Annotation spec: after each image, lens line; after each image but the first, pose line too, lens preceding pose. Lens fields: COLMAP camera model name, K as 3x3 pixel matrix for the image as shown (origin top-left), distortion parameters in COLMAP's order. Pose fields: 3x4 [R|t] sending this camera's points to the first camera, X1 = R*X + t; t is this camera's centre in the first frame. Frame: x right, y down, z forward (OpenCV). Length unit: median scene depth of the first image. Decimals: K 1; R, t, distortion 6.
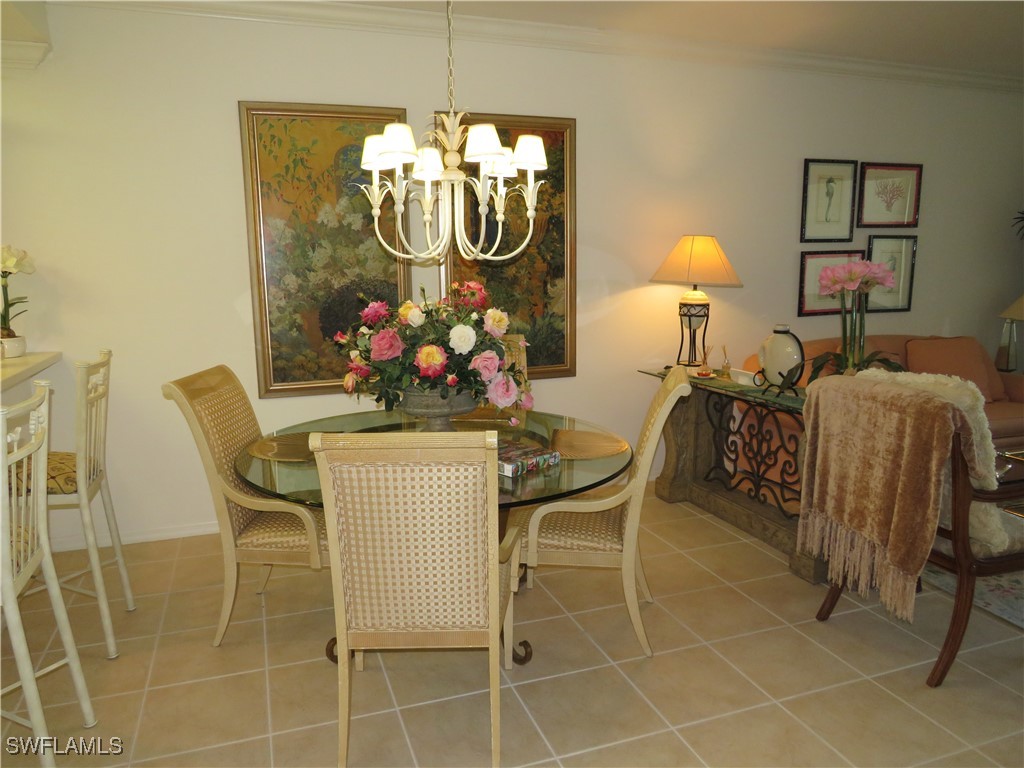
lens RADIAL K [[730.1, 0, 514.6], [0, 730.1, 380.9], [0, 0, 1]] dist [-0.042259, 0.041626]
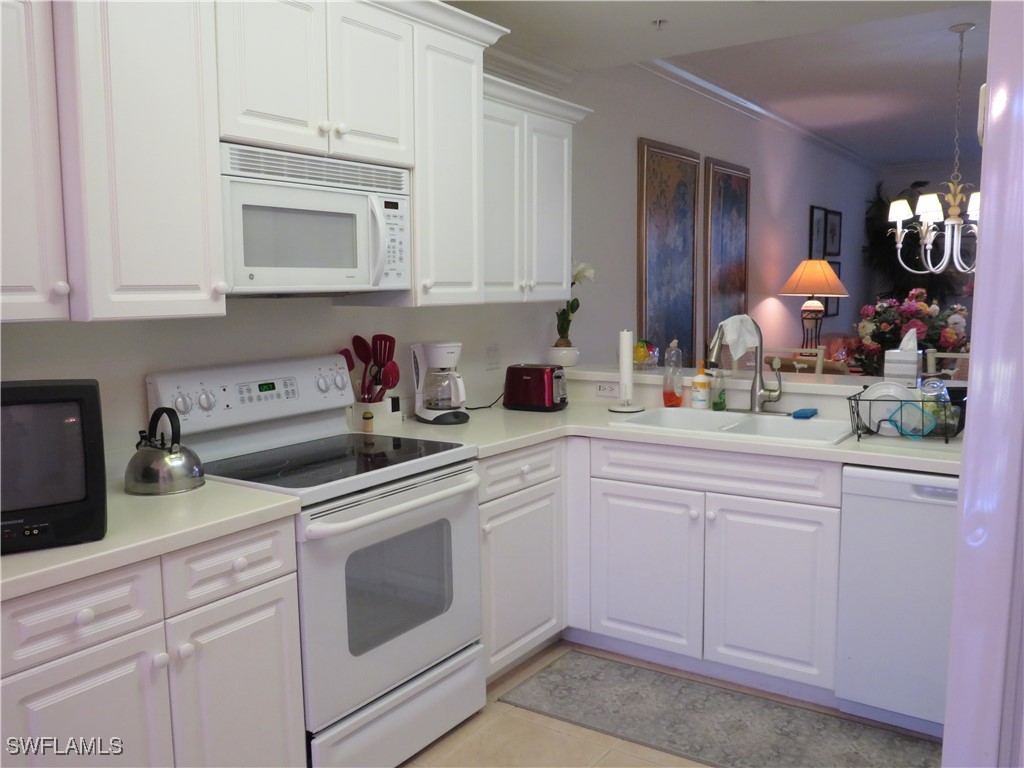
lens RADIAL K [[861.0, 0, 509.4], [0, 861.0, 381.9], [0, 0, 1]] dist [-0.018238, 0.003345]
pose [[0.810586, -0.070278, 0.581387, -1.366985], [0.105674, 0.994029, -0.027175, 0.011279], [-0.576006, 0.083465, 0.813173, 0.051259]]
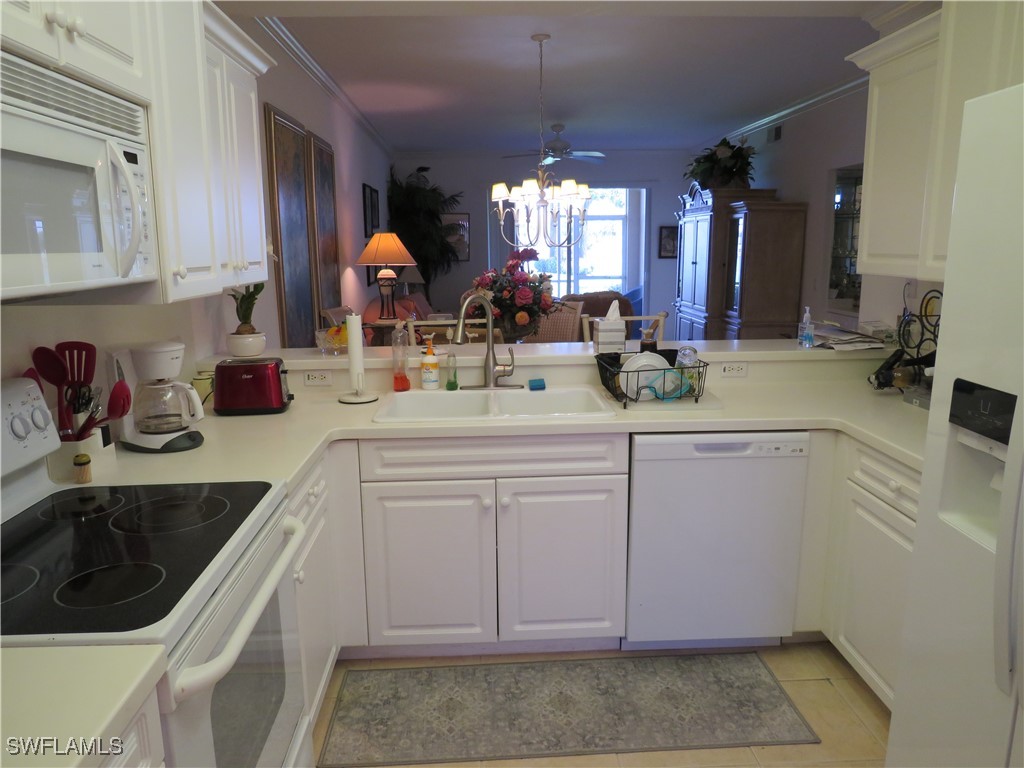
lens RADIAL K [[730.1, 0, 514.6], [0, 730.1, 380.9], [0, 0, 1]] dist [-0.042259, 0.041626]
pose [[0.288660, -0.175223, 0.941261, -1.365372], [0.170435, 0.976813, 0.129573, -0.057683], [-0.942140, 0.123021, 0.311831, 0.363727]]
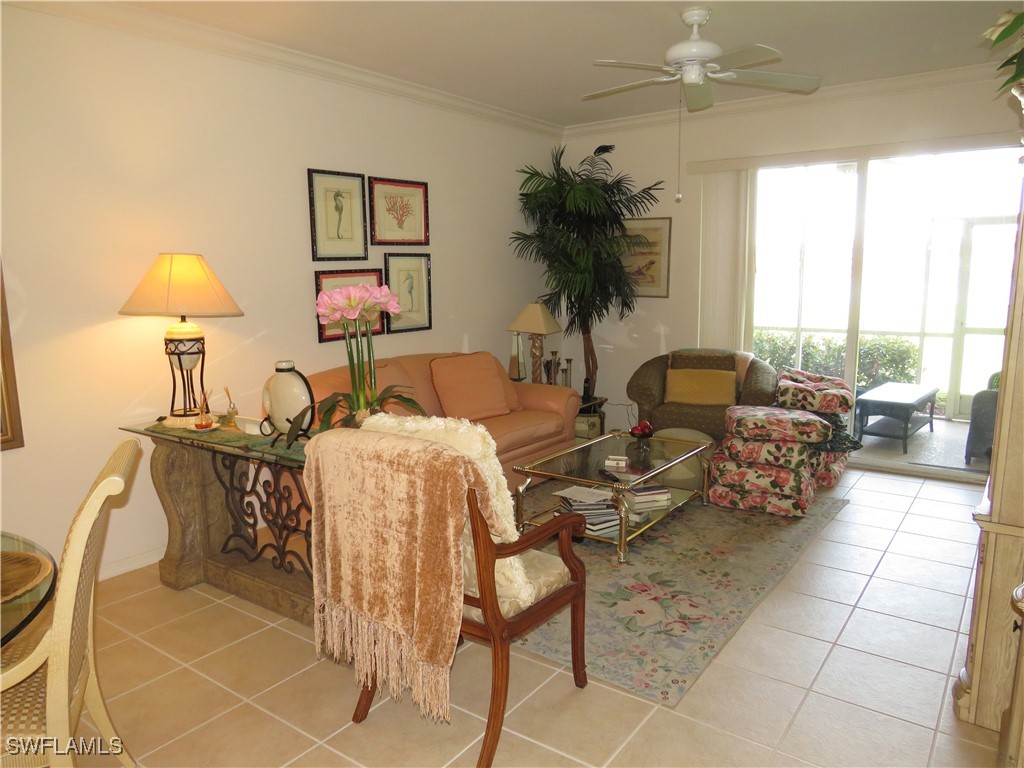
lens RADIAL K [[720.5, 0, 512.0], [0, 720.5, 384.0], [0, 0, 1]] dist [-0.016405, -0.004023]
pose [[0.829915, -0.093236, 0.550043, 0.127109], [0.102141, 0.994664, 0.014491, -0.036352], [-0.548459, 0.044156, 0.835010, 0.169438]]
